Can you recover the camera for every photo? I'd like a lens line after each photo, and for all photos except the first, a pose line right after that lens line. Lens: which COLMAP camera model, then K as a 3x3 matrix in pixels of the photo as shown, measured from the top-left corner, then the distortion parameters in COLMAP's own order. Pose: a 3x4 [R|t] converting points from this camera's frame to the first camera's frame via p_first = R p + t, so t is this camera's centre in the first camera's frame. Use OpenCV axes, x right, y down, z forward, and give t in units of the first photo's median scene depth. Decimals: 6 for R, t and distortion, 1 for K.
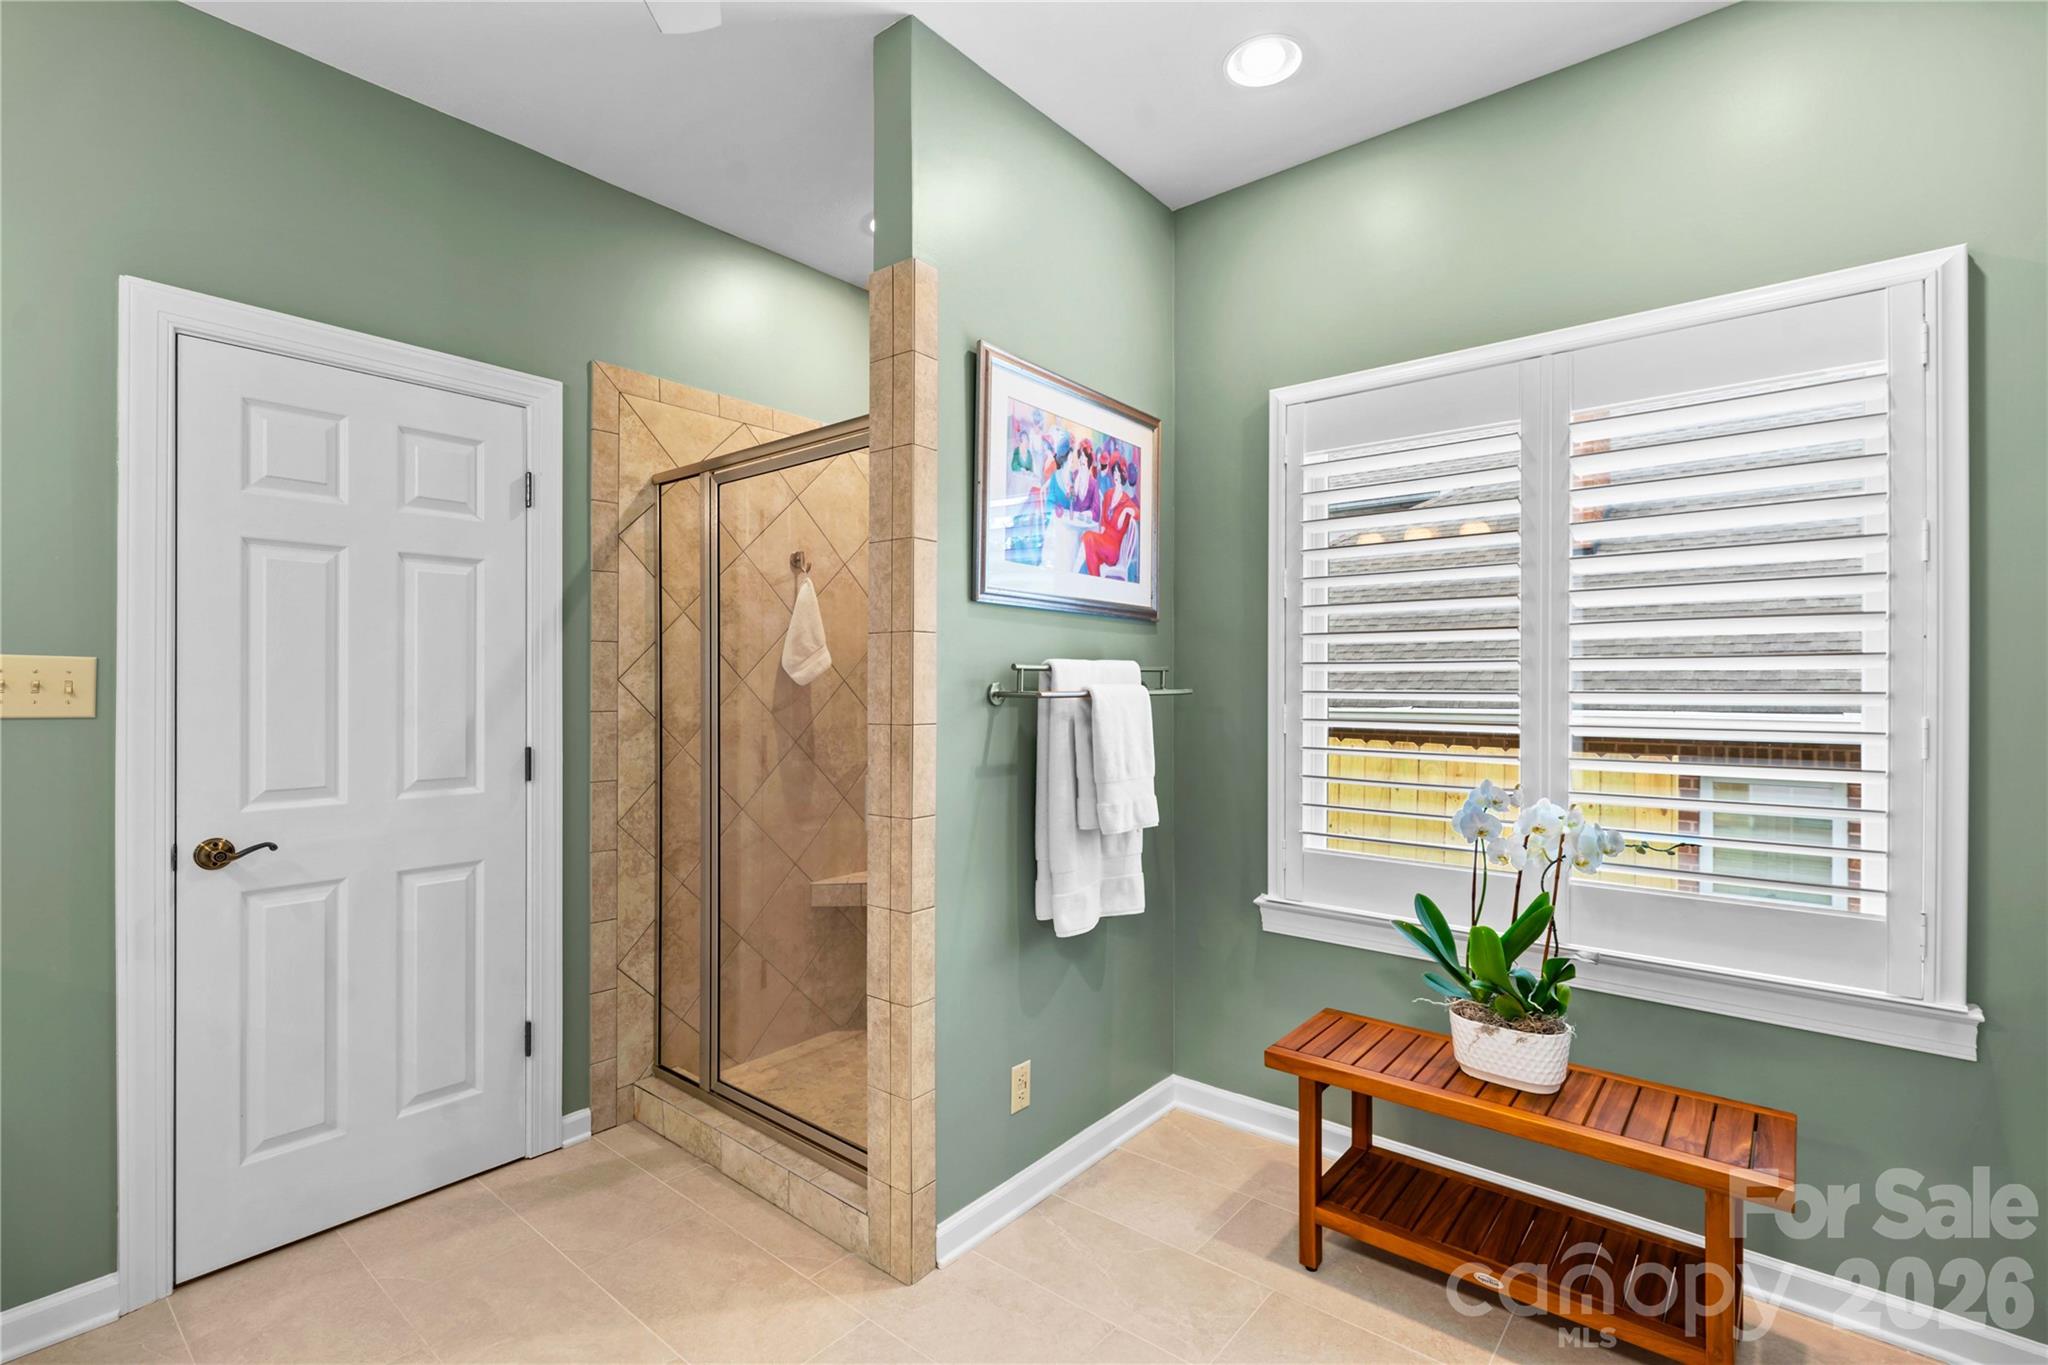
lens RADIAL K [[919.3, 0, 1017.5], [0, 919.3, 687.8], [0, 0, 1]] dist [0.010861, 0.000338]
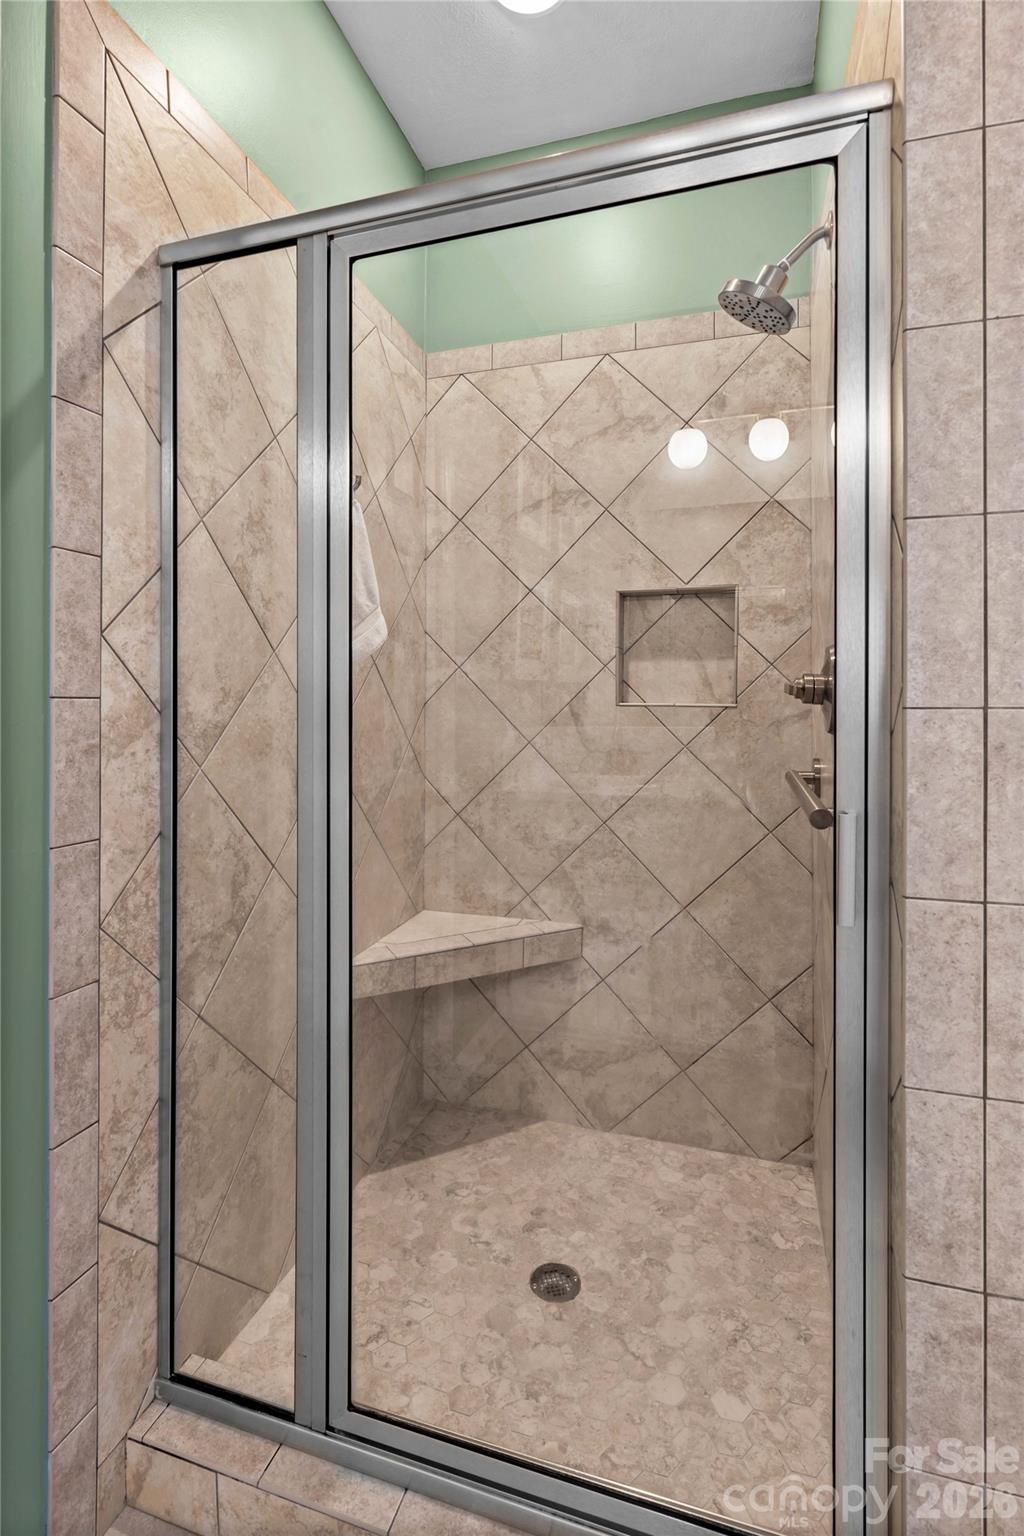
lens RADIAL K [[728.2, 0, 470.0], [0, 728.2, 702.7], [0, 0, 1]] dist [0.000207, 0.001119]
pose [[0.927212, 0.001230, 0.374535, -0.394285], [-0.000683, 0.999998, -0.001592, 0.028363], [-0.374536, 0.001220, 0.927211, 0.562939]]
